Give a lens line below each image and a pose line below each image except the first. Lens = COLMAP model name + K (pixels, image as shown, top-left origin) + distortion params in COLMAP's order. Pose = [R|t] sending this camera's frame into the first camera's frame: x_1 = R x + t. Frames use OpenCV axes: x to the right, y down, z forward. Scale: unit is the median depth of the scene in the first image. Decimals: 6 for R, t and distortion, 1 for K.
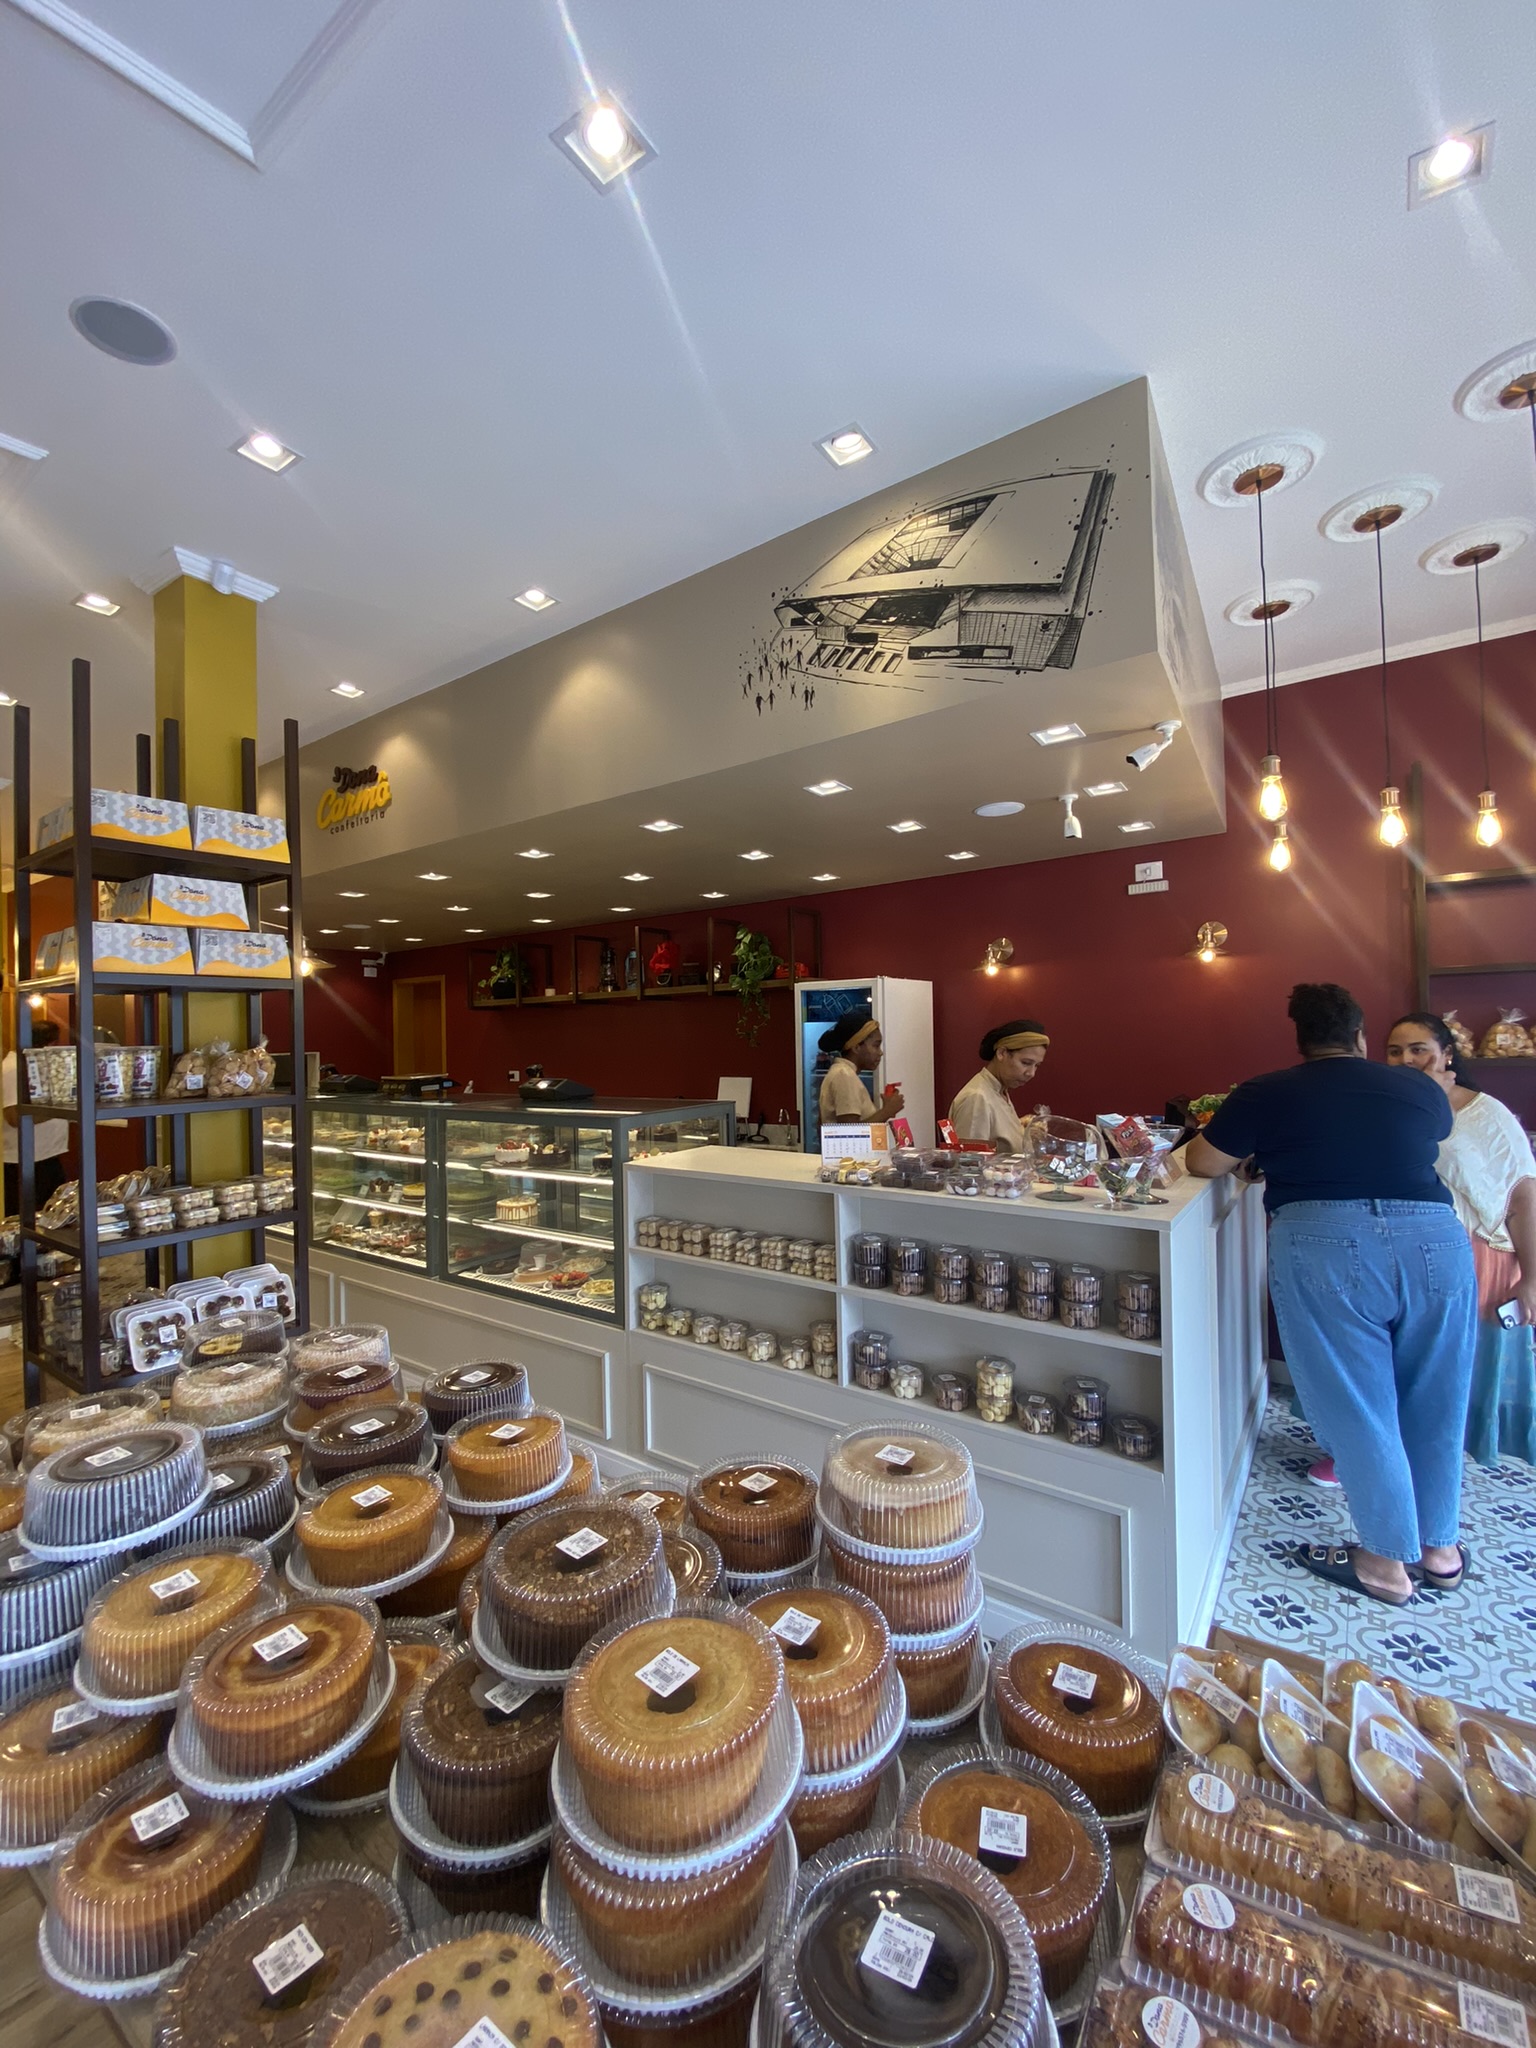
lens RADIAL K [[826.5, 0, 773.5], [0, 826.5, 1022.0], [0, 0, 1]] dist [0.017227, -0.019069]
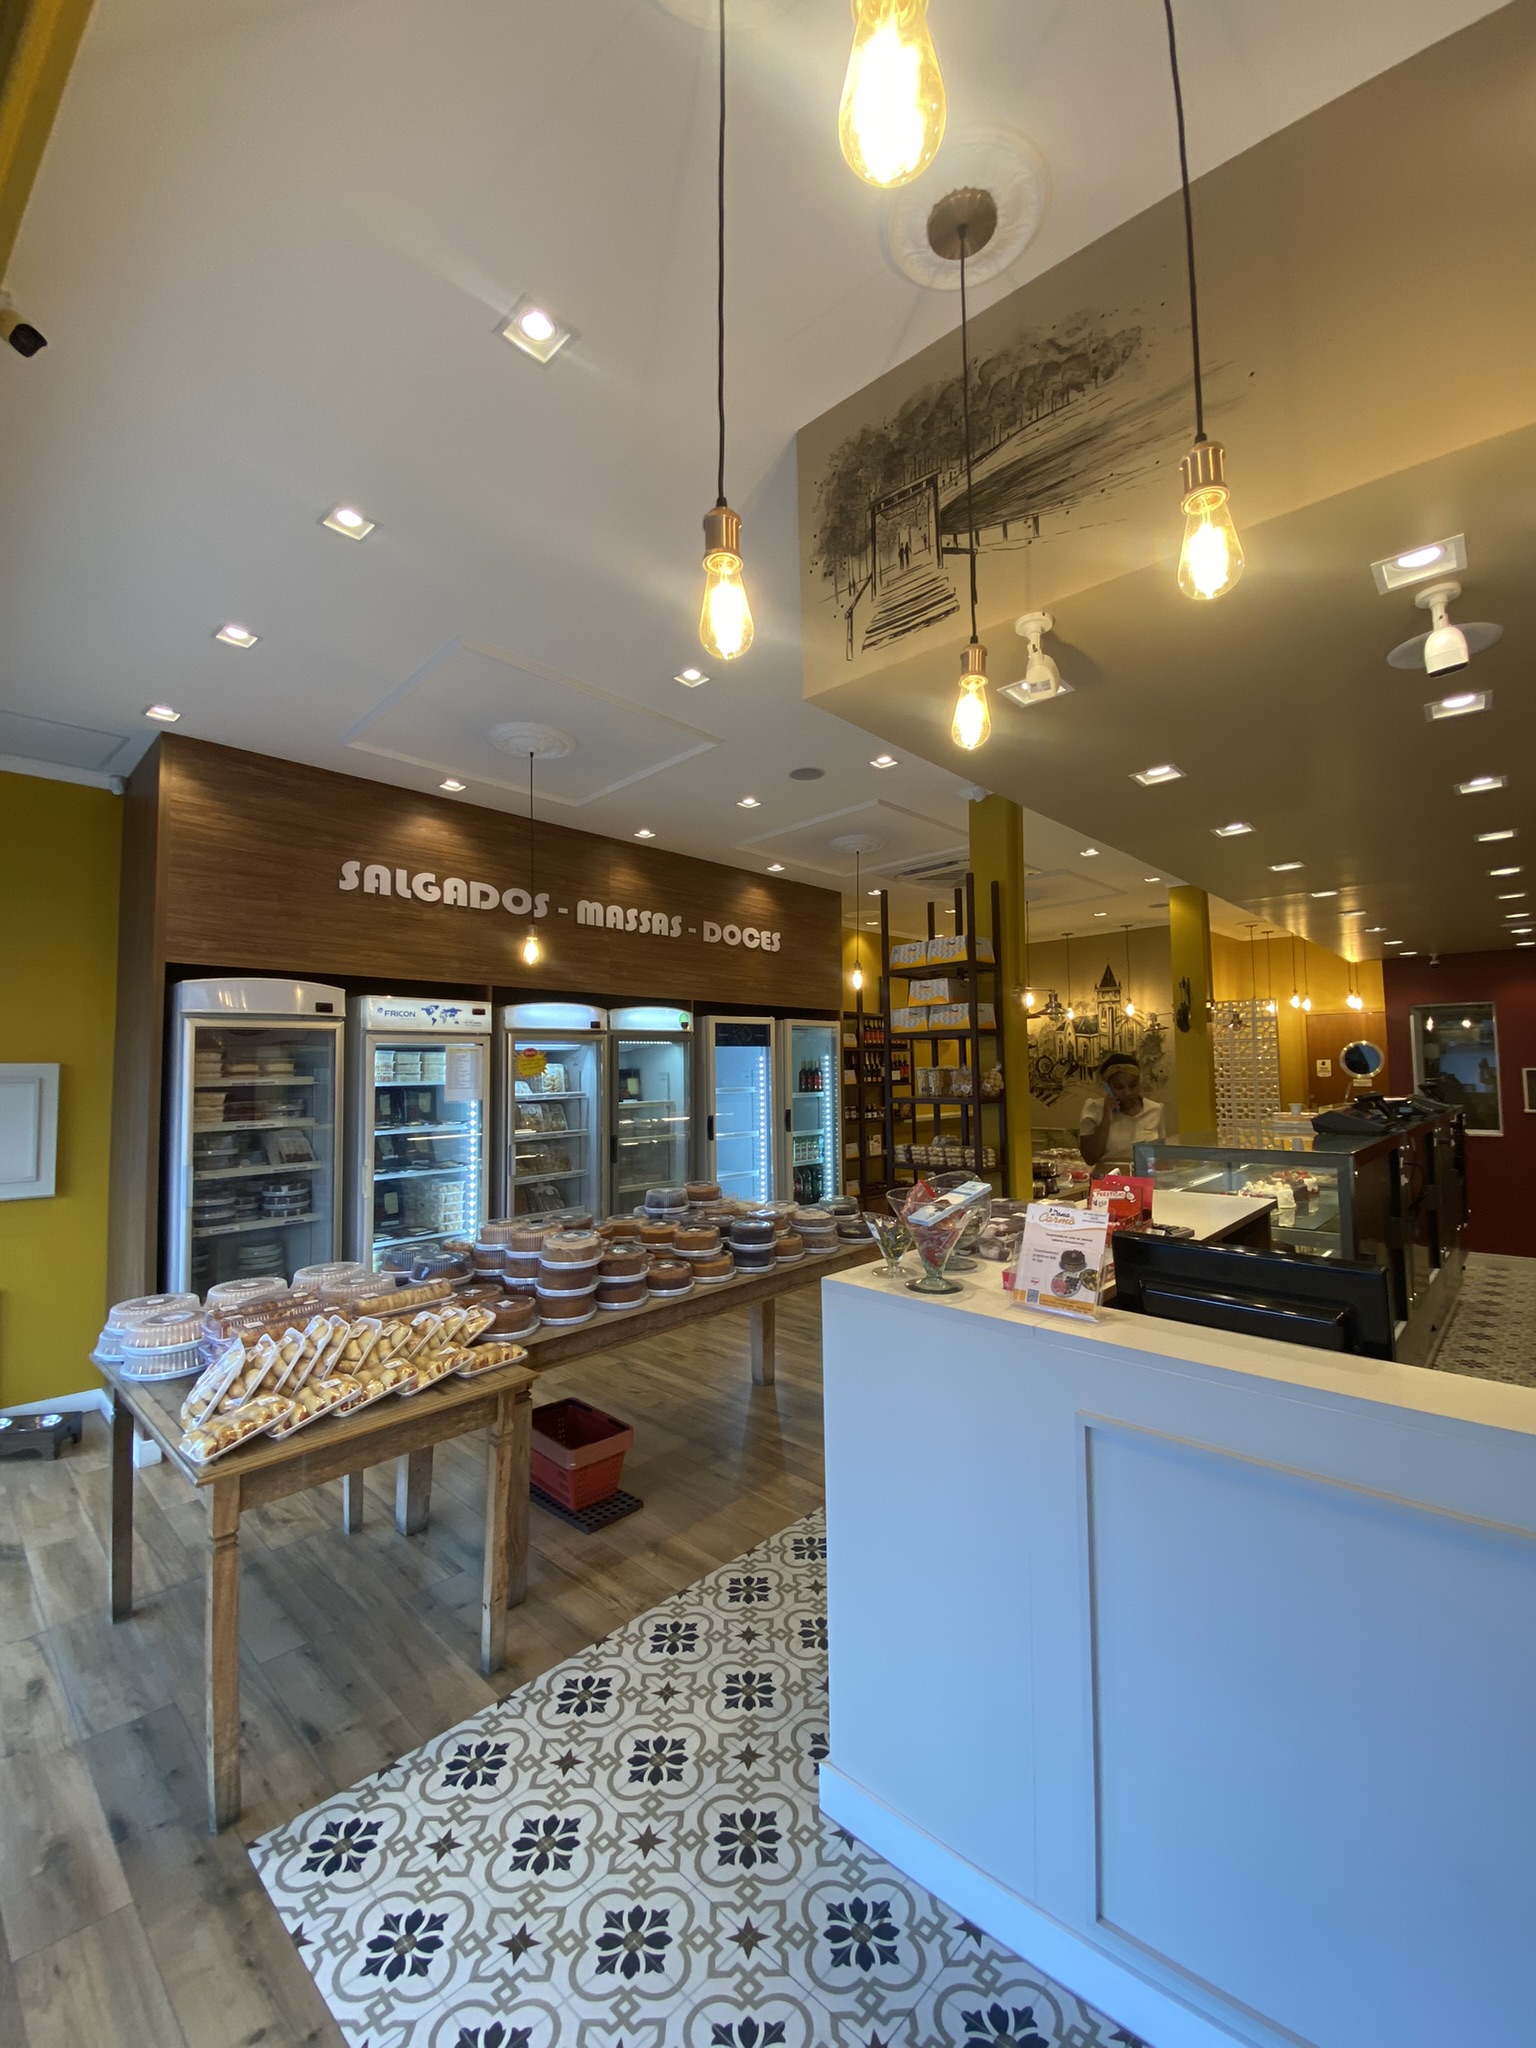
lens RADIAL K [[826.5, 0, 760.1], [0, 826.5, 1020.0], [0, 0, 1]] dist [0.017227, -0.019069]
pose [[-0.153275, -0.035933, -0.987530, 1.121907], [0.033986, 0.998556, -0.041609, -0.015052], [0.987599, -0.039940, -0.151832, 0.837721]]
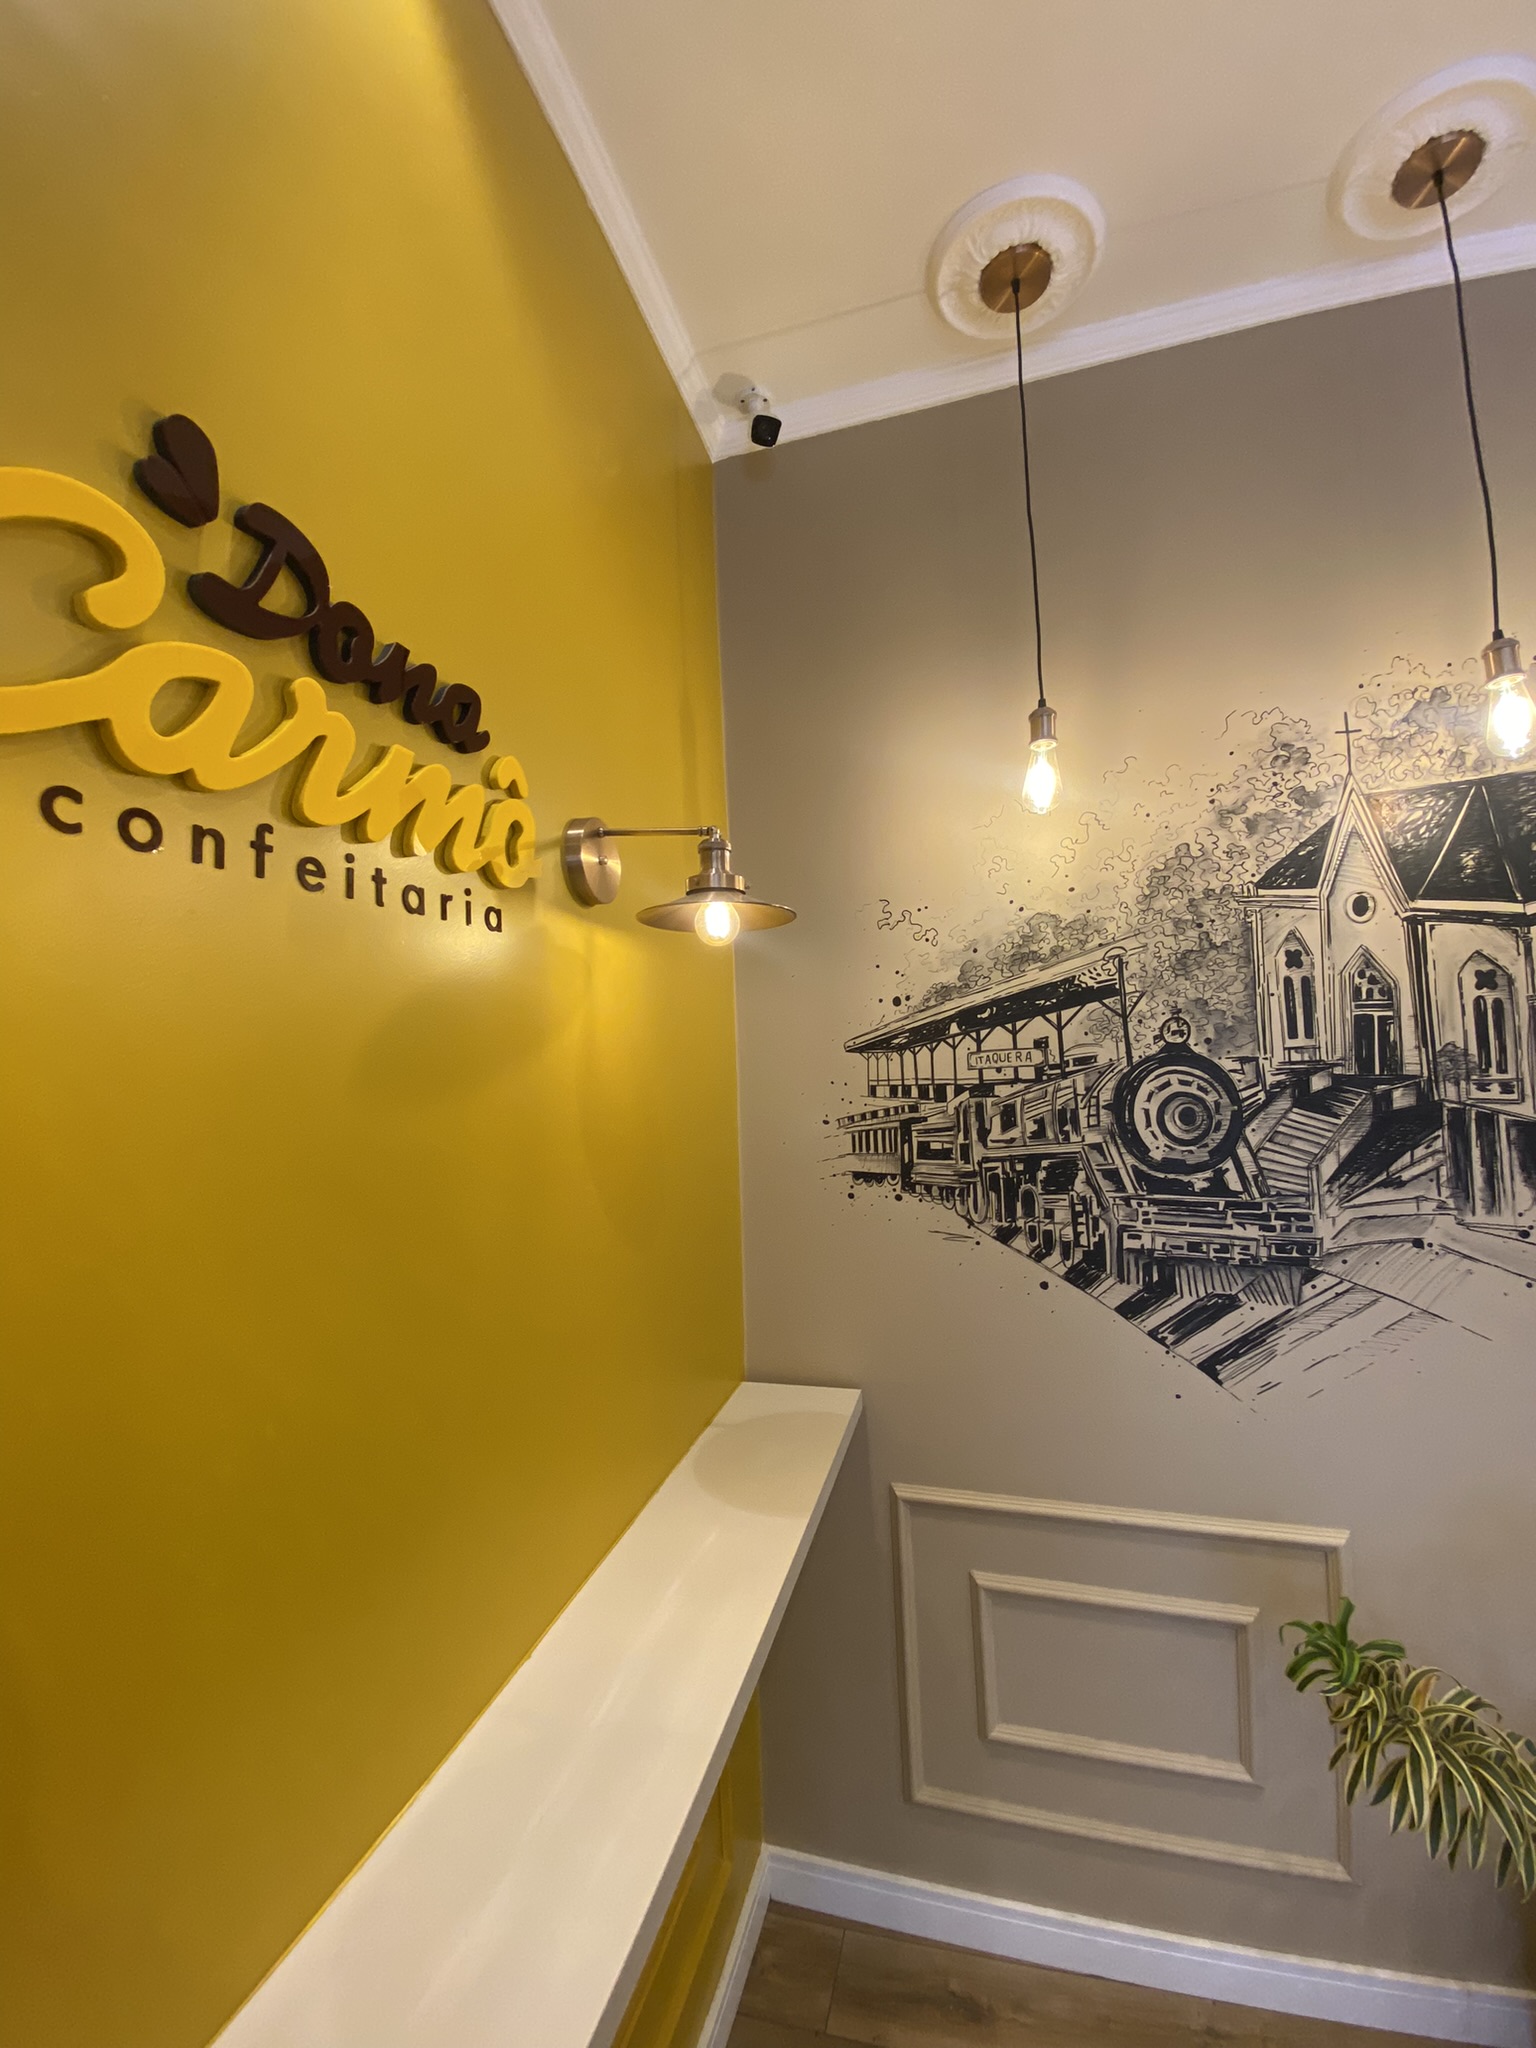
lens RADIAL K [[826.5, 0, 766.8], [0, 826.5, 1027.2], [0, 0, 1]] dist [0.017227, -0.019069]
pose [[0.356000, -0.034510, -0.933848, -2.446911], [0.036556, 0.999067, -0.022984, 0.024223], [0.933771, -0.025956, 0.356930, 1.059039]]
